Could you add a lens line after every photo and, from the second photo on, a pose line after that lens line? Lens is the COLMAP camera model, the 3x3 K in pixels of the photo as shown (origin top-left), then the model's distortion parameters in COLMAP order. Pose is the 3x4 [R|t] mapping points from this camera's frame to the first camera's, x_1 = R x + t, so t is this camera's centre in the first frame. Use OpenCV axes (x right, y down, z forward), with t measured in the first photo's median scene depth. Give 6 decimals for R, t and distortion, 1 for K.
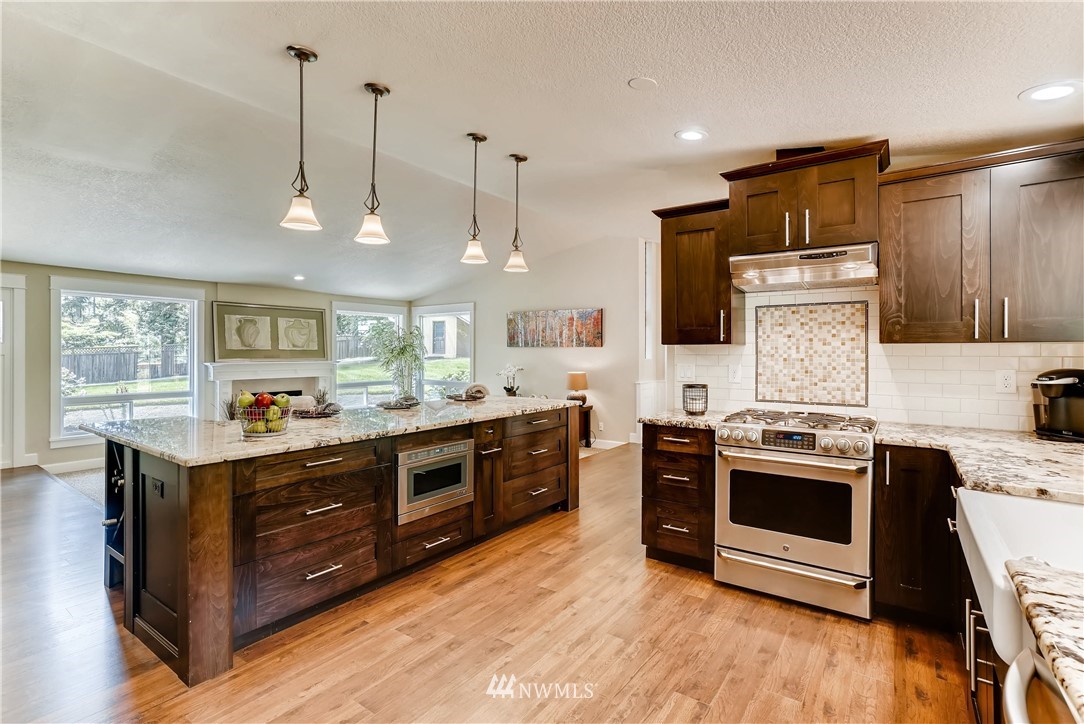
lens RADIAL K [[518.7, 0, 541.0], [0, 518.7, 352.9], [0, 0, 1]] dist [-0.030121, 0.010090]
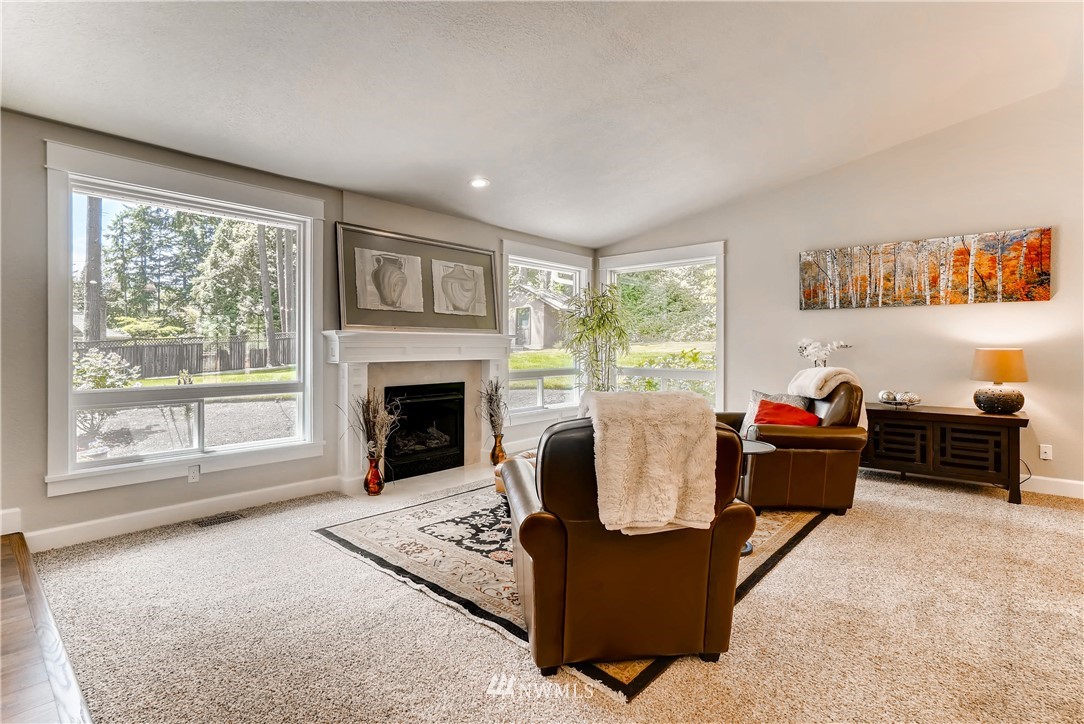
lens RADIAL K [[518.7, 0, 533.7], [0, 518.7, 354.1], [0, 0, 1]] dist [-0.030121, 0.010090]
pose [[0.996032, -0.000286, -0.088995, -0.508161], [0.000988, 0.999969, 0.007845, 0.055090], [0.088990, -0.007902, 0.996001, 0.617016]]
